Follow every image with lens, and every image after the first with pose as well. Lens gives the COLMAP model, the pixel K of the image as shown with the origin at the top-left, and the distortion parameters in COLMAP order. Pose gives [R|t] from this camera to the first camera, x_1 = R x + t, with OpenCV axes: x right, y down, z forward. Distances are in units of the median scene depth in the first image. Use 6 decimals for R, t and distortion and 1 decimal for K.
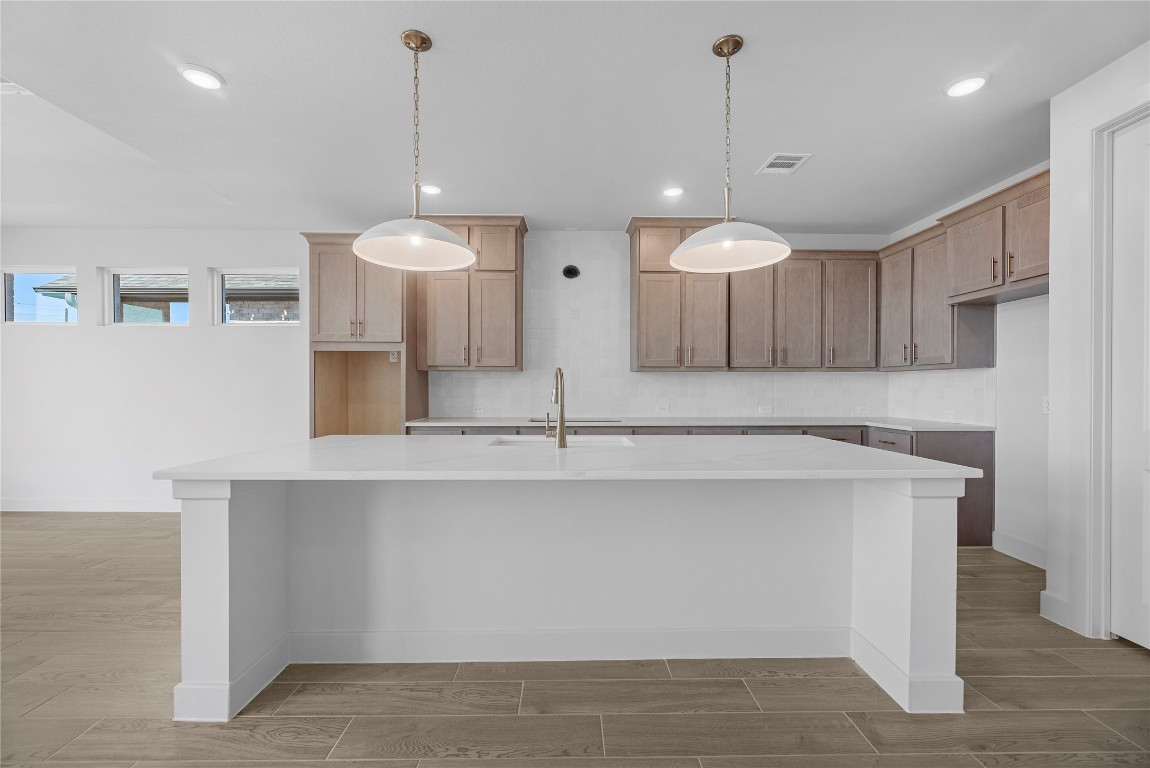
lens RADIAL K [[473.6, 0, 569.5], [0, 473.6, 388.6], [0, 0, 1]] dist [-0.001521, -0.000399]
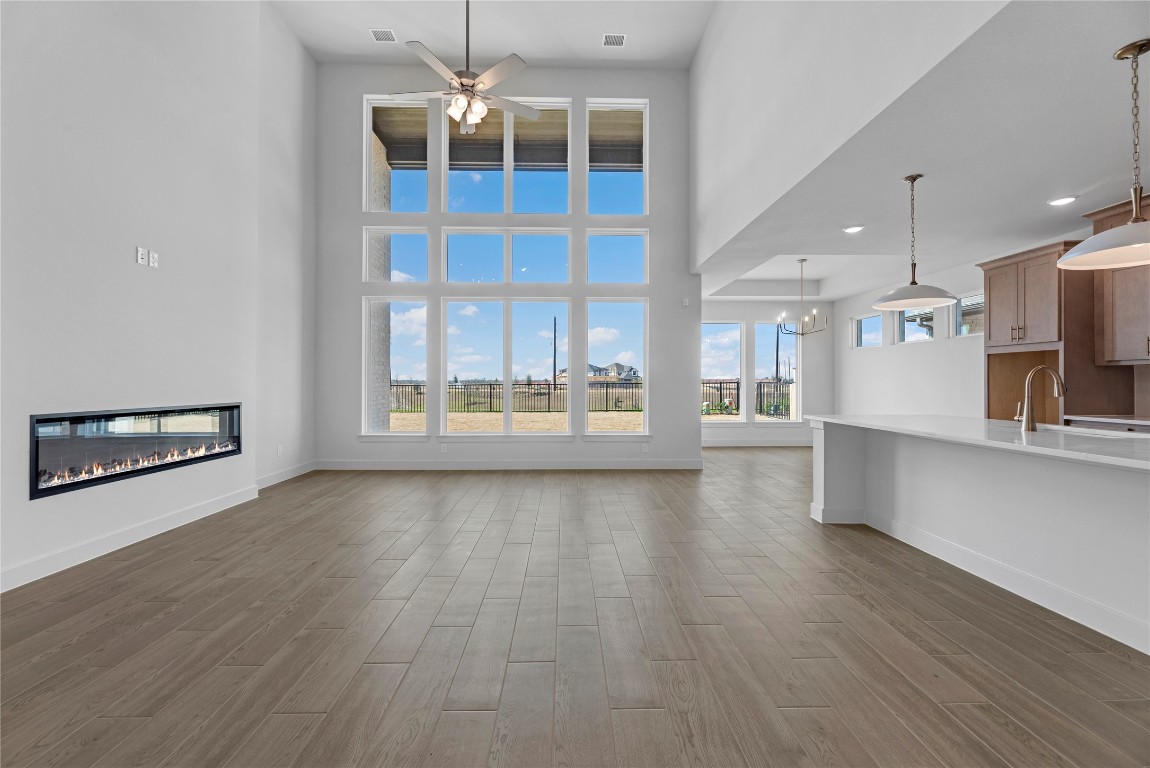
lens RADIAL K [[475.8, 0, 586.8], [0, 475.8, 378.5], [0, 0, 1]] dist [0.001639, 0.000212]
pose [[0.031515, -0.009801, -0.999455, 0.698627], [-0.007362, 0.999923, -0.010037, 0.005906], [0.999476, 0.007675, 0.031441, -0.109702]]
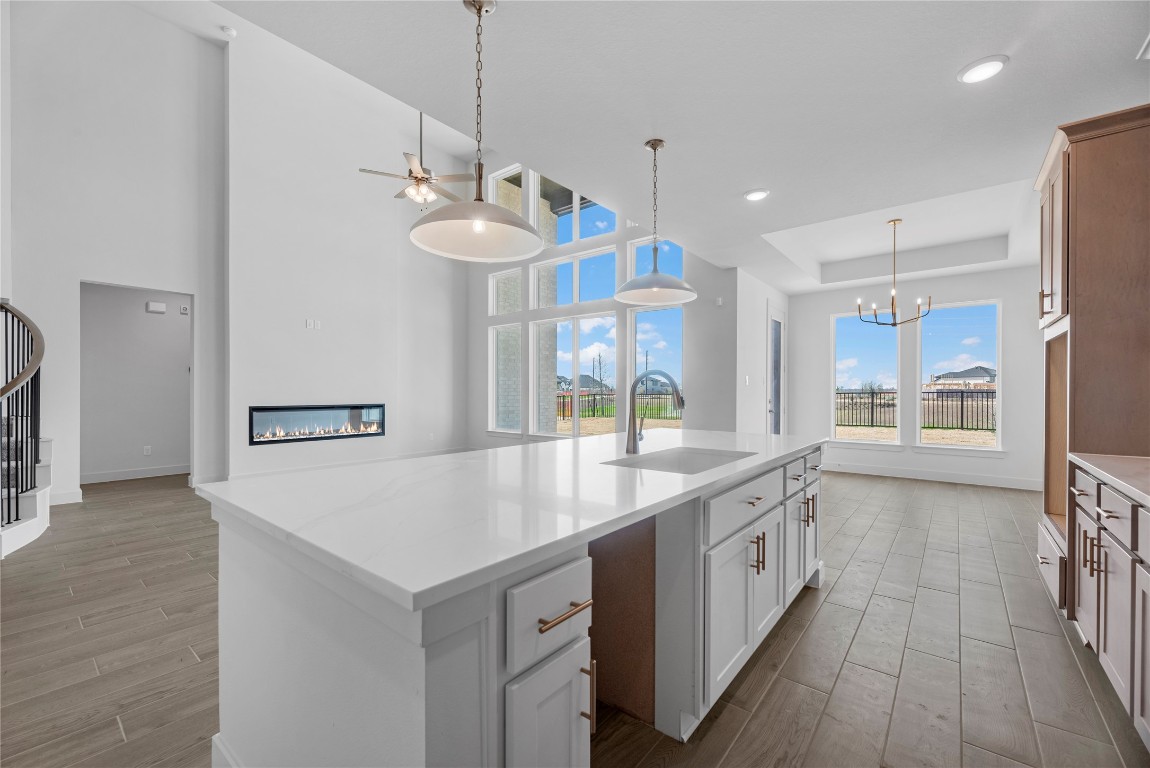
lens RADIAL K [[475.6, 0, 576.3], [0, 475.6, 390.9], [0, 0, 1]] dist [0.002497, 0.000108]
pose [[-0.632449, -0.002088, -0.774599, 0.482823], [-0.006848, 0.999972, 0.002896, -0.002165], [0.774572, 0.007136, -0.632446, 0.875566]]
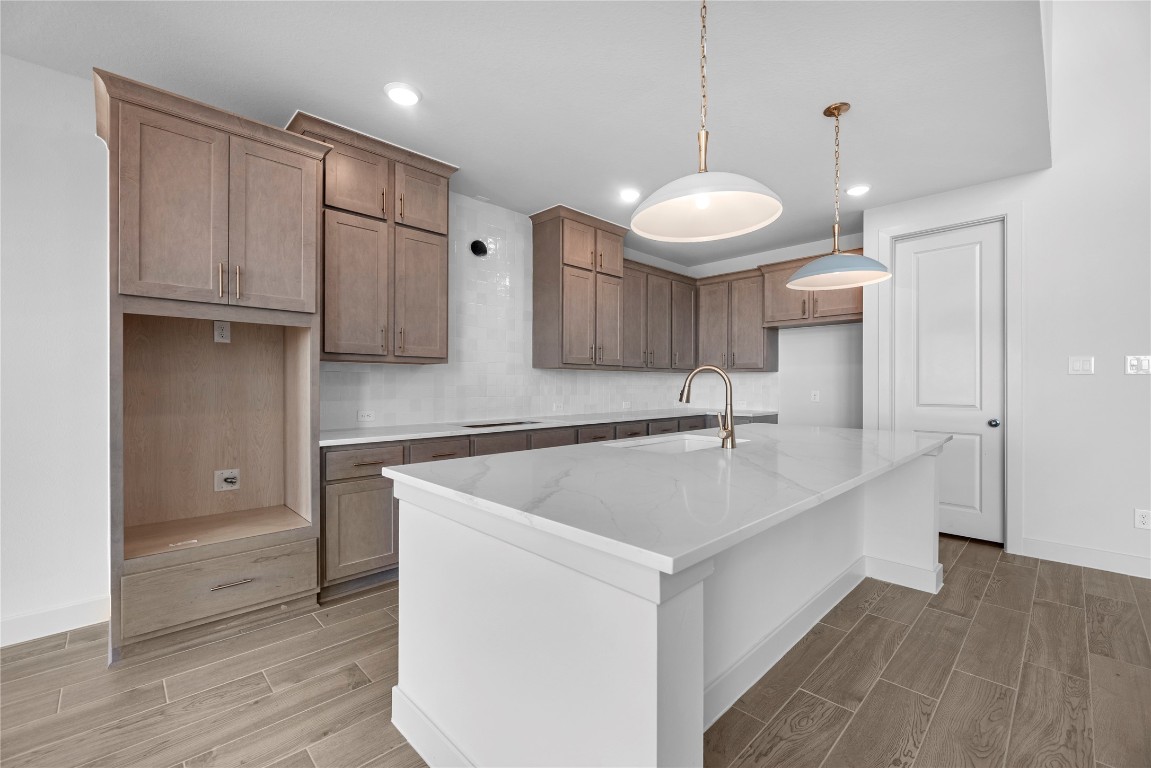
lens RADIAL K [[485.3, 0, 580.1], [0, 485.3, 384.8], [0, 0, 1]] dist [-0.001137, -0.000366]
pose [[0.719821, -0.000760, 0.694160, -0.549114], [0.002003, 0.999998, -0.000982, -0.002299], [-0.694157, 0.002097, 0.719820, 0.293969]]
